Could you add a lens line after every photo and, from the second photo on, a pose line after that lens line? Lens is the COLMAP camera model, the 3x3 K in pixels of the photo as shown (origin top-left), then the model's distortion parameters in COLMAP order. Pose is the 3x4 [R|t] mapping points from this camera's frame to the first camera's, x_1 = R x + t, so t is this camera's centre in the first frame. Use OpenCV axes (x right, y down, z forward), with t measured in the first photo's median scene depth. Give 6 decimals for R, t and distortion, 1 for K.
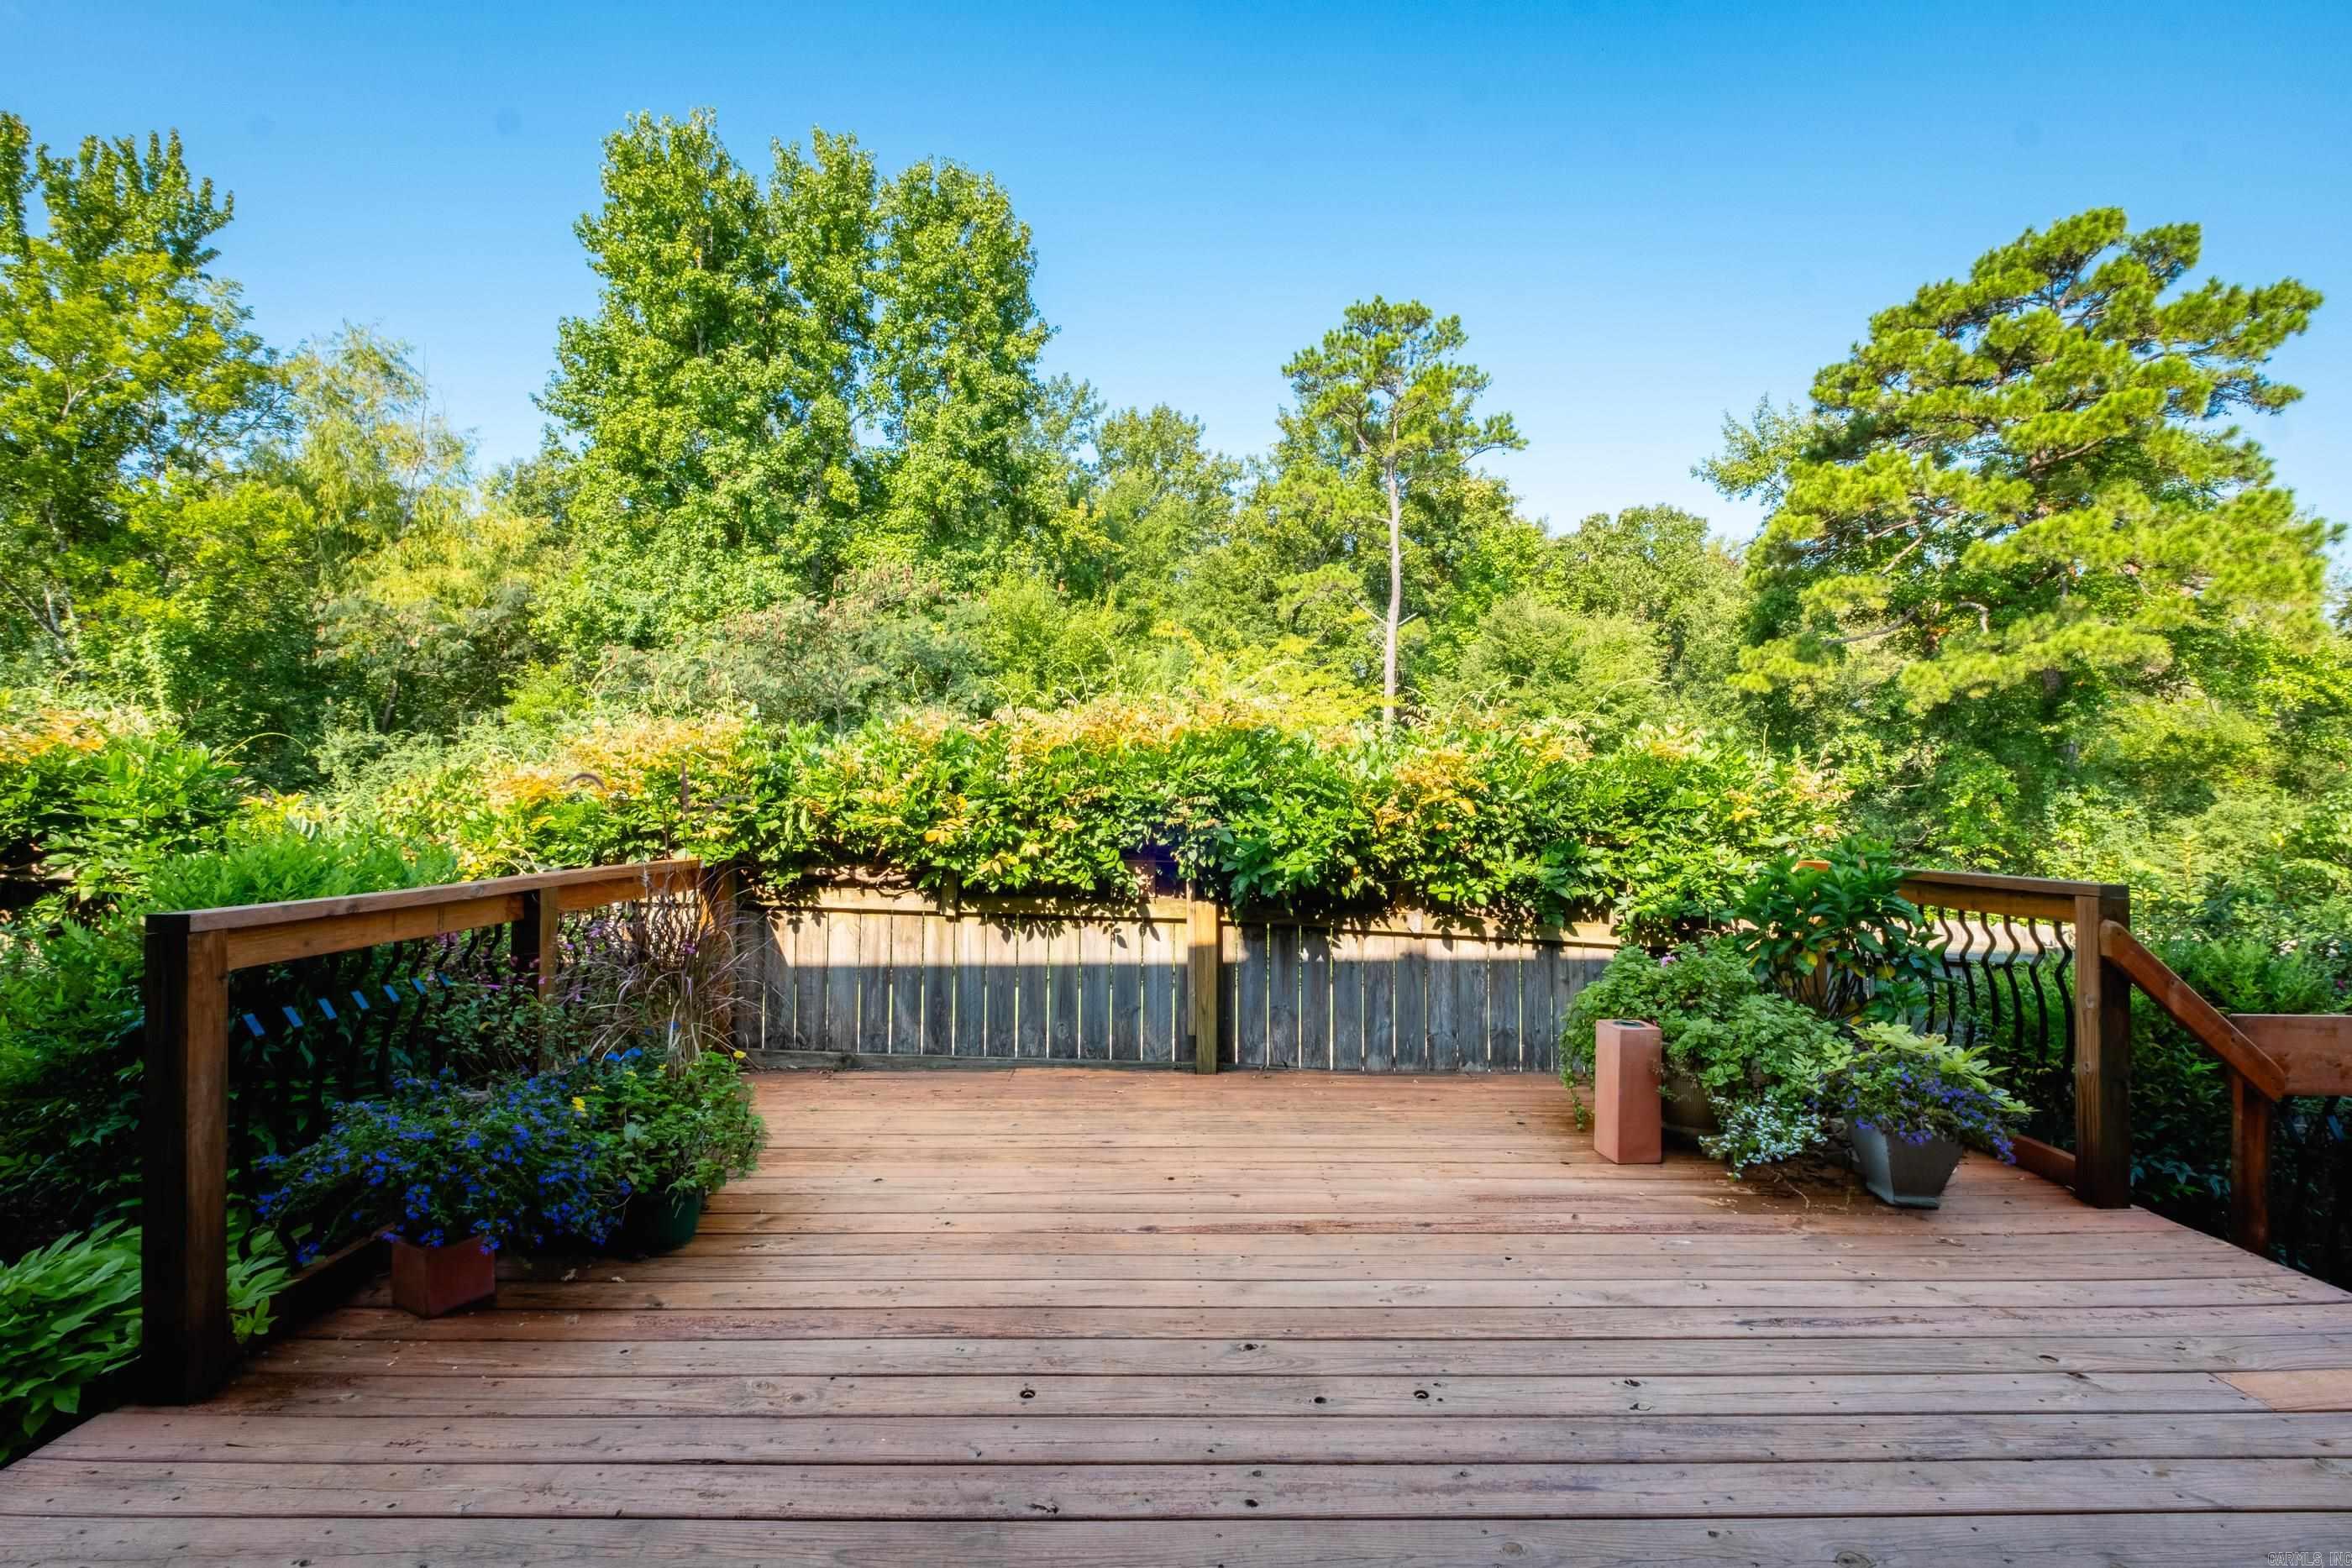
lens RADIAL K [[1043.2, 0, 1153.3], [0, 1043.2, 789.0], [0, 0, 1]] dist [0.006171, -0.005388]
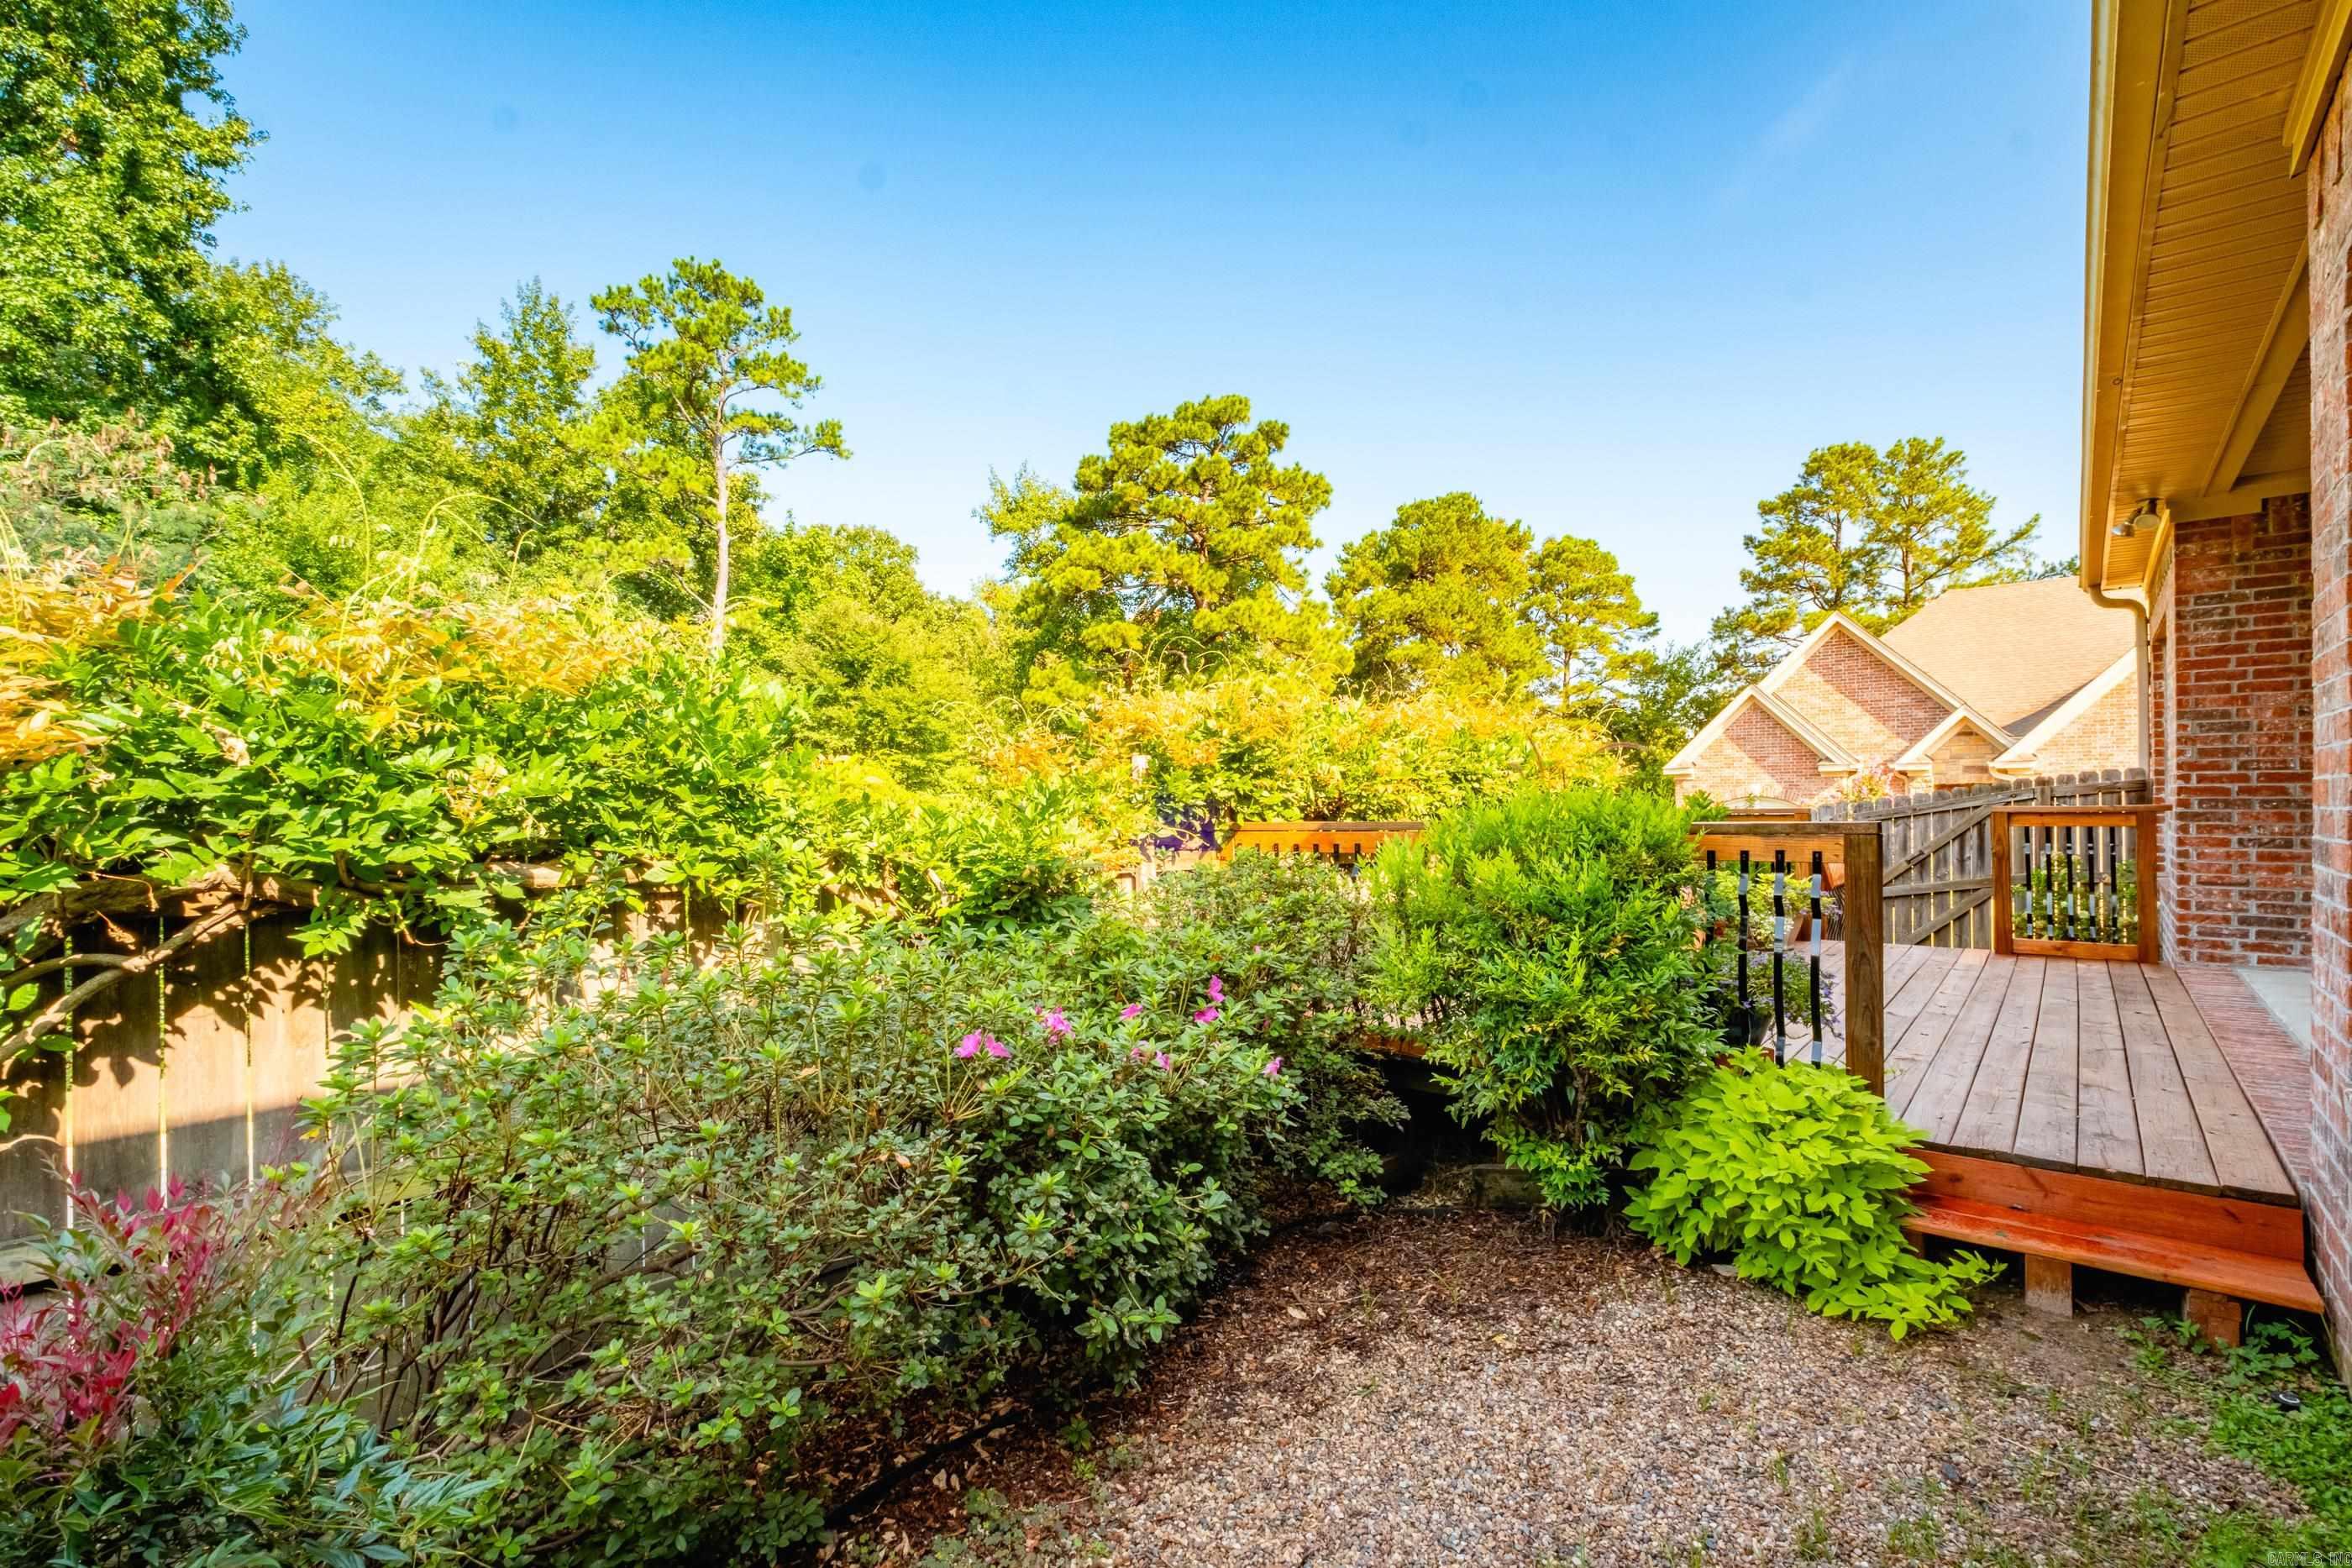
lens RADIAL K [[1053.0, 0, 1165.3], [0, 1053.0, 805.0], [0, 0, 1]] dist [0.009625, -0.008088]
pose [[0.656883, -0.012940, 0.753882, -0.295173], [0.002147, 0.999881, 0.015291, 0.006669], [-0.753990, -0.008425, 0.656832, 0.079033]]
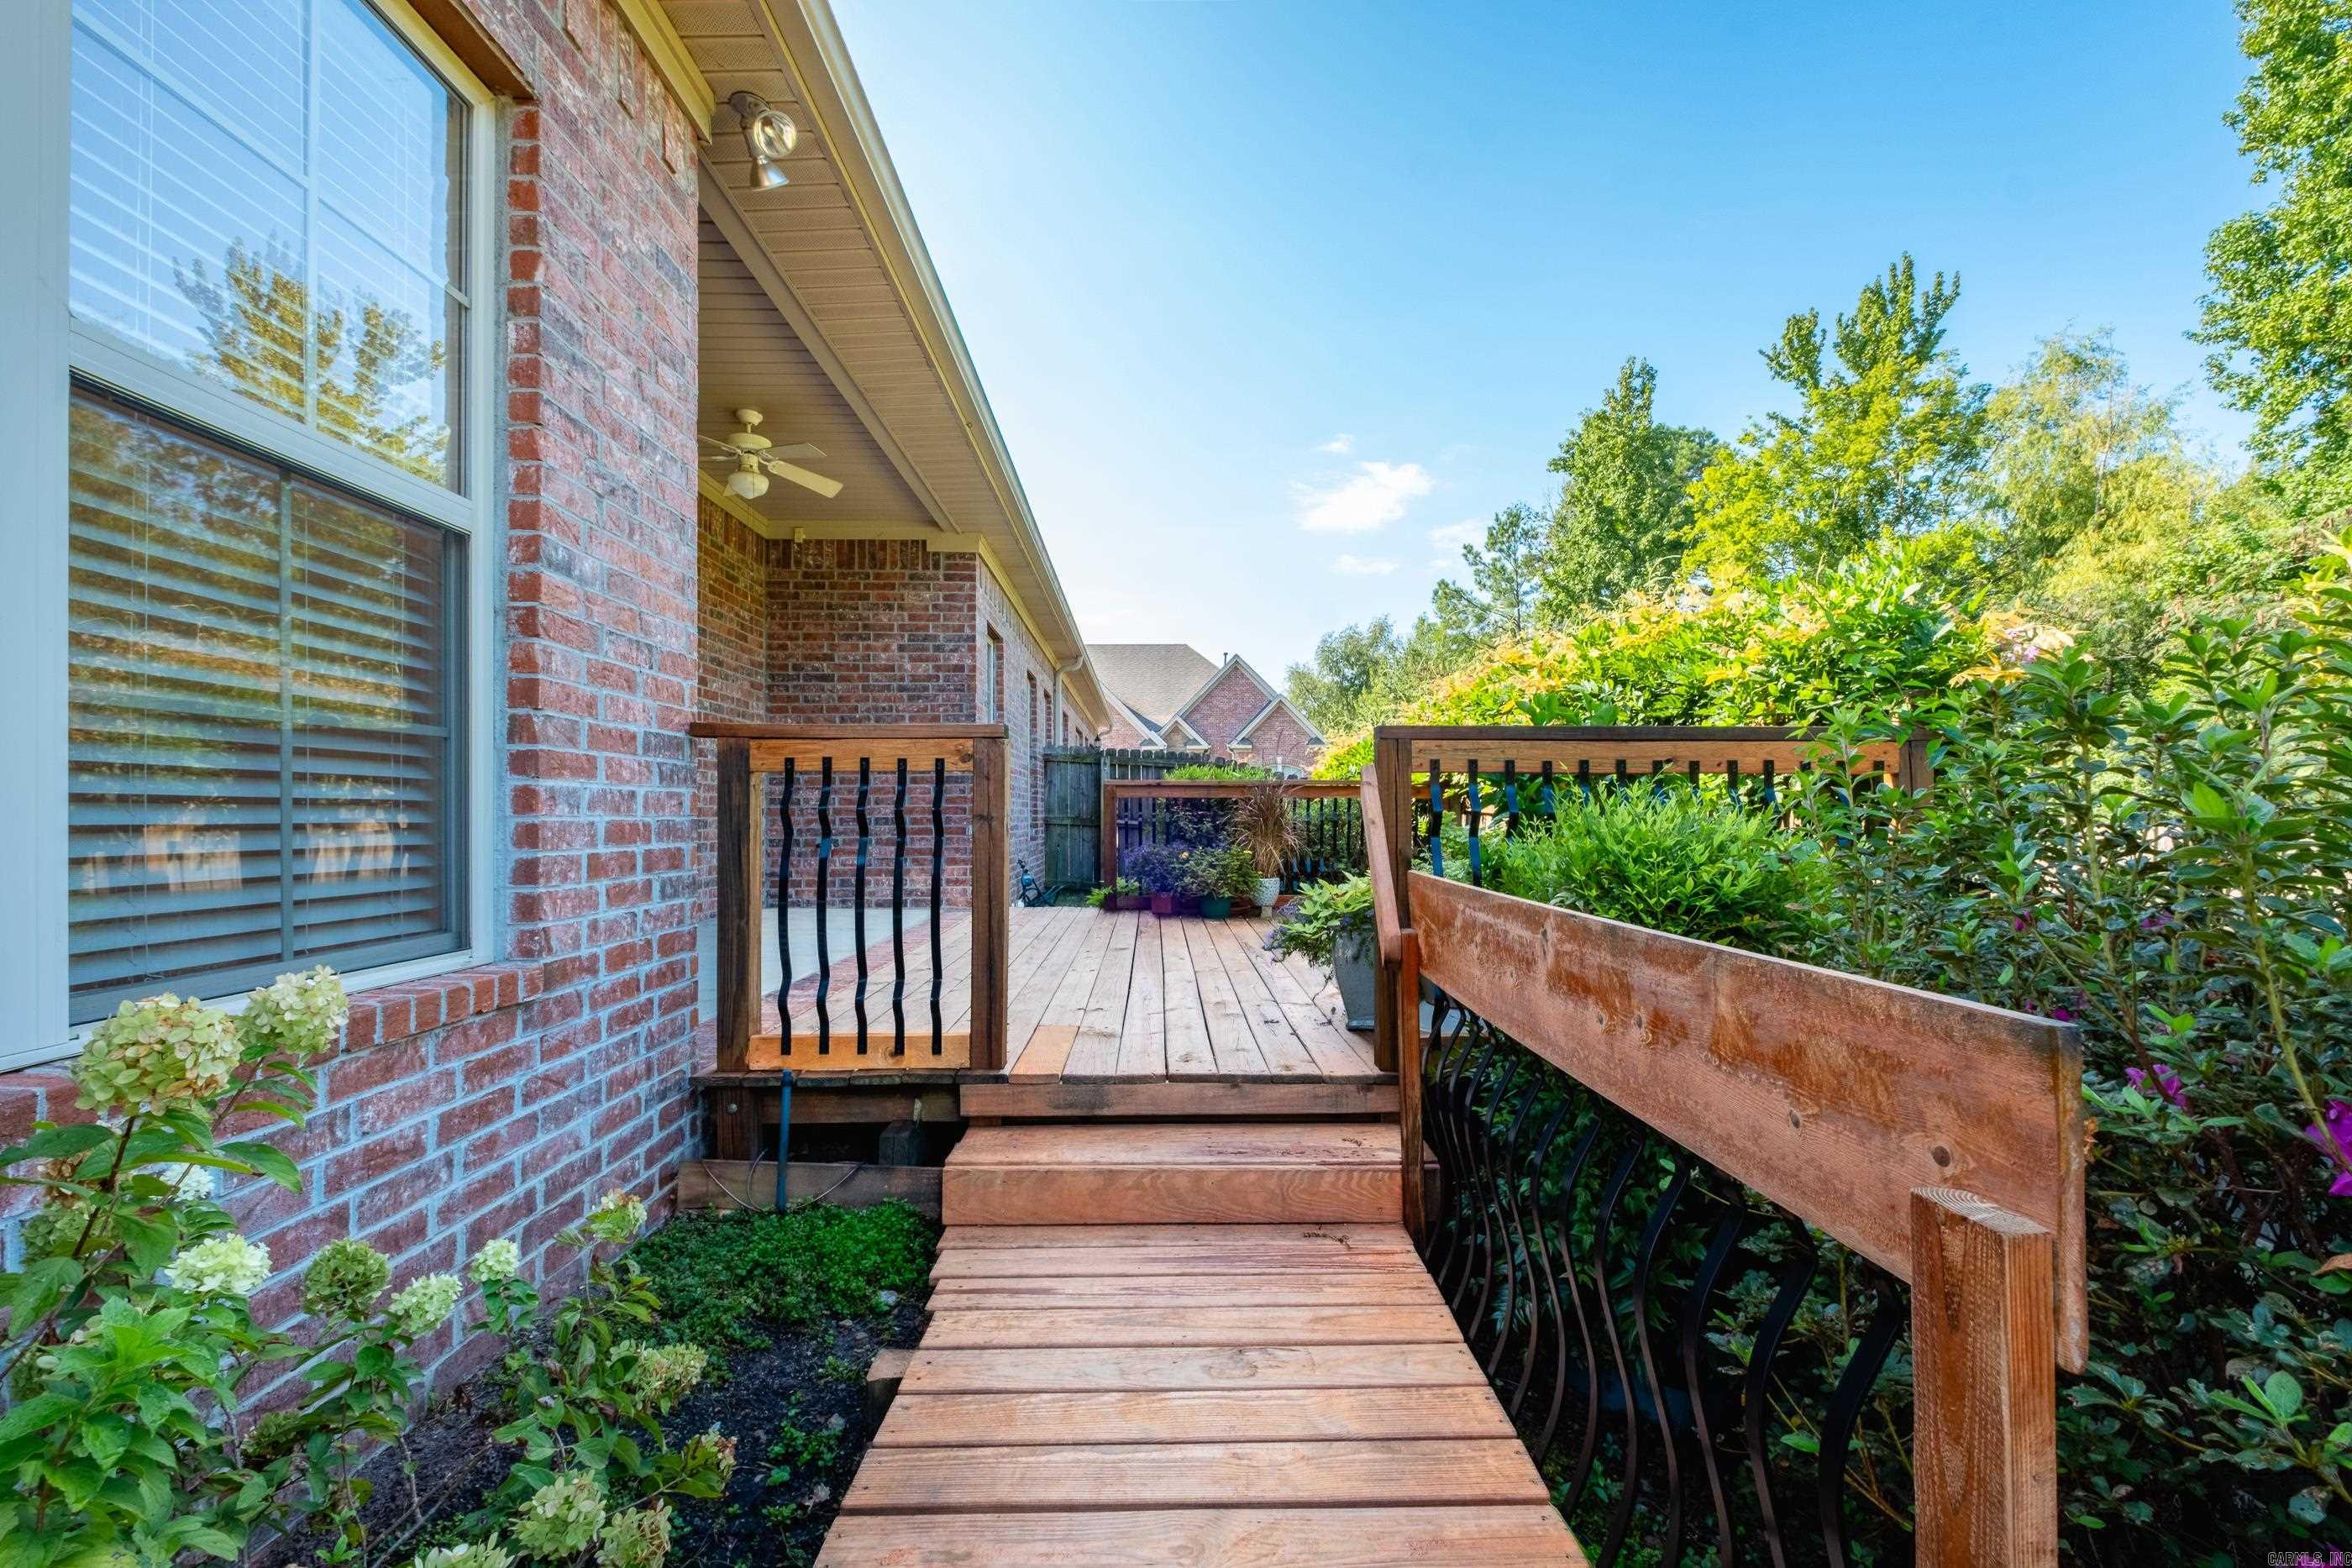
lens RADIAL K [[1006.6, 0, 1176.0], [0, 1006.6, 784.0], [0, 0, 1]] dist [0.002163, -0.005743]
pose [[0.020073, -0.030410, -0.999336, 0.284416], [0.018649, 0.999375, -0.030036, 0.026461], [0.999625, -0.018034, 0.020628, 0.122260]]
